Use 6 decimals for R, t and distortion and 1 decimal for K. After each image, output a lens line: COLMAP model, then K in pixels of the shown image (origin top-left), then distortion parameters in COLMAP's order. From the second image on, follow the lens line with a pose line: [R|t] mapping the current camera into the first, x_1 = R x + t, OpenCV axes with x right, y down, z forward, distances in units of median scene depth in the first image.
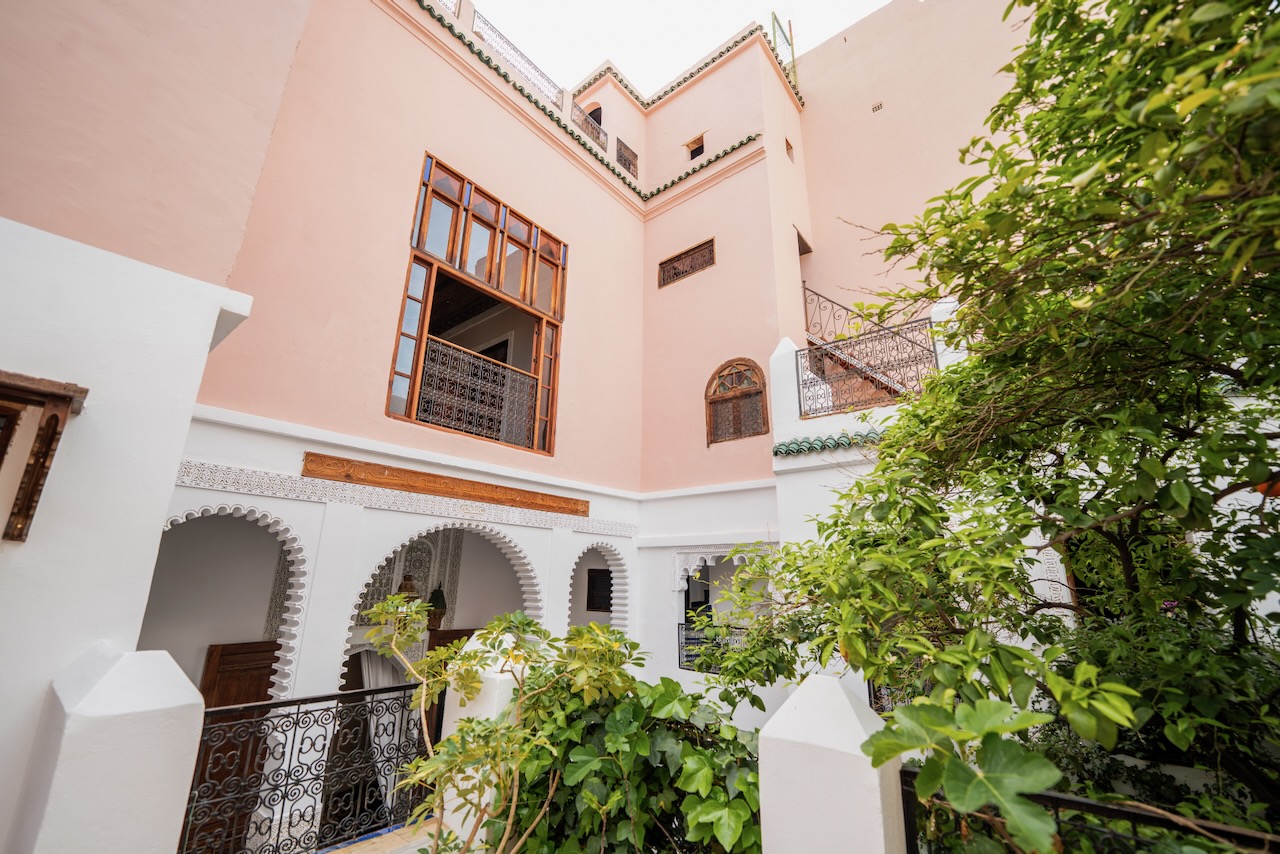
lens RADIAL K [[520.2, 0, 640.0], [0, 520.2, 427.0], [0, 0, 1]] dist [-0.027176, -0.000112]
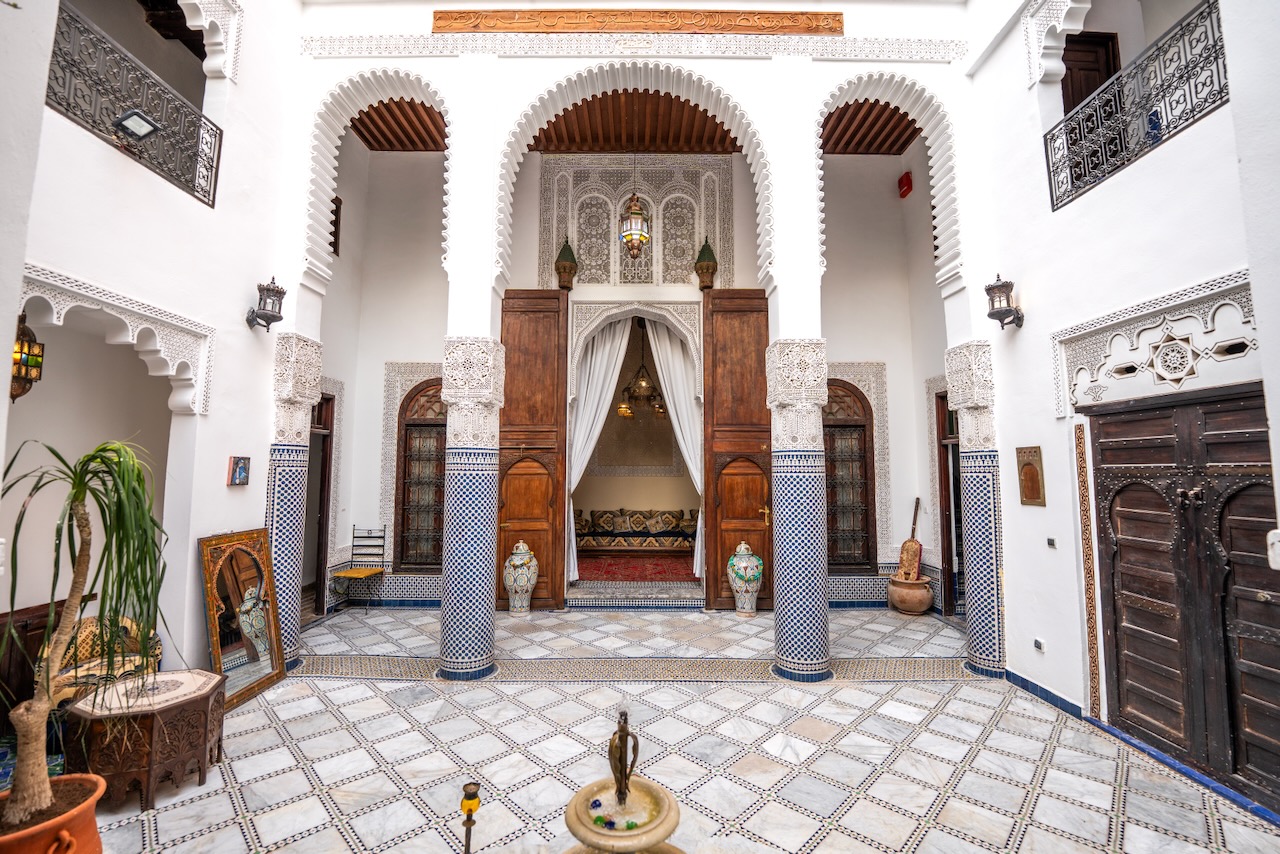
lens RADIAL K [[520.2, 0, 640.0], [0, 520.2, 427.0], [0, 0, 1]] dist [-0.027176, -0.000112]
pose [[0.635074, -0.081621, -0.768127, 0.206914], [0.224006, 0.971131, 0.082012, 0.606885], [0.739258, -0.224149, 0.635024, 0.364646]]
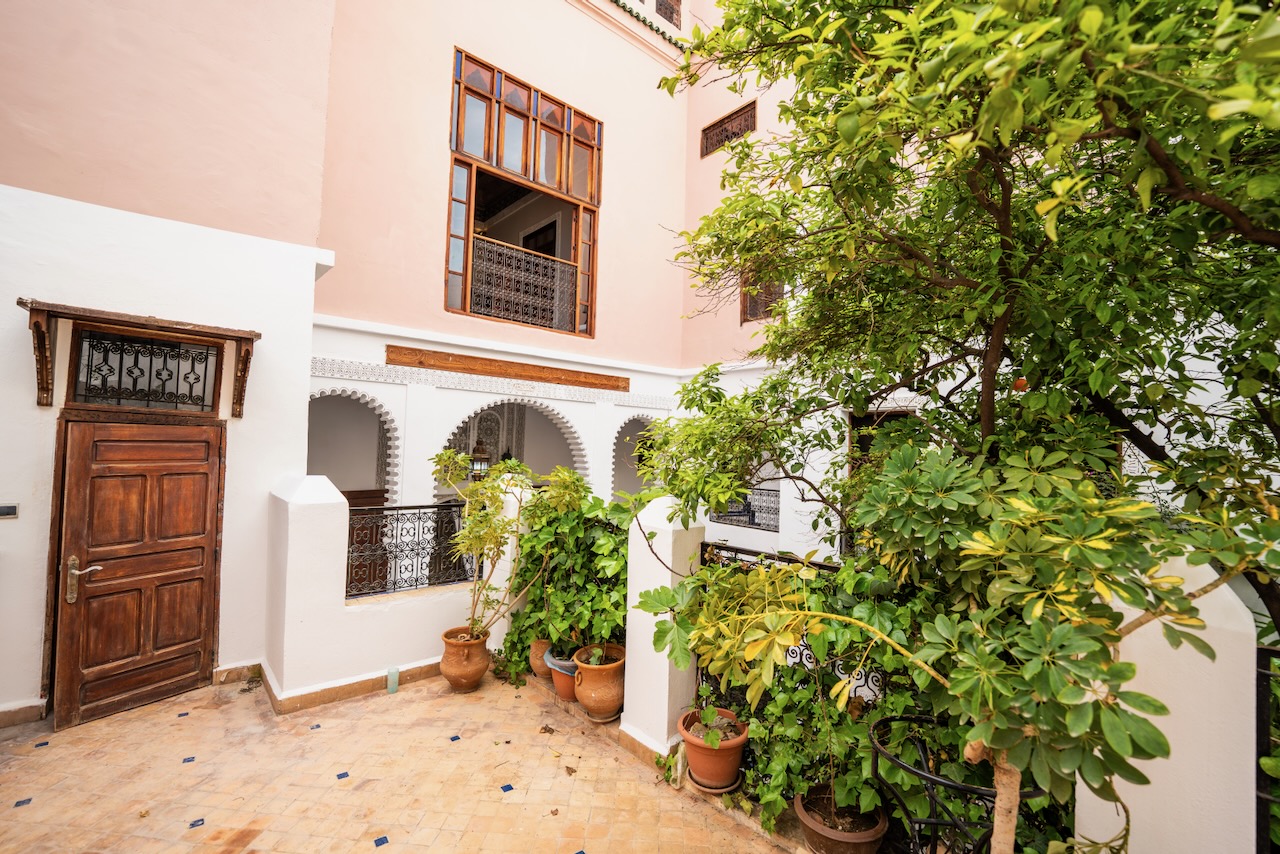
lens RADIAL K [[556.2, 0, 640.0], [0, 556.2, 427.0], [0, 0, 1]] dist [-0.023557, -0.000271]
pose [[0.986858, 0.008187, -0.161383, 0.133940], [0.031193, 0.970279, 0.239968, -0.045551], [0.158552, -0.241849, 0.957273, -0.181146]]
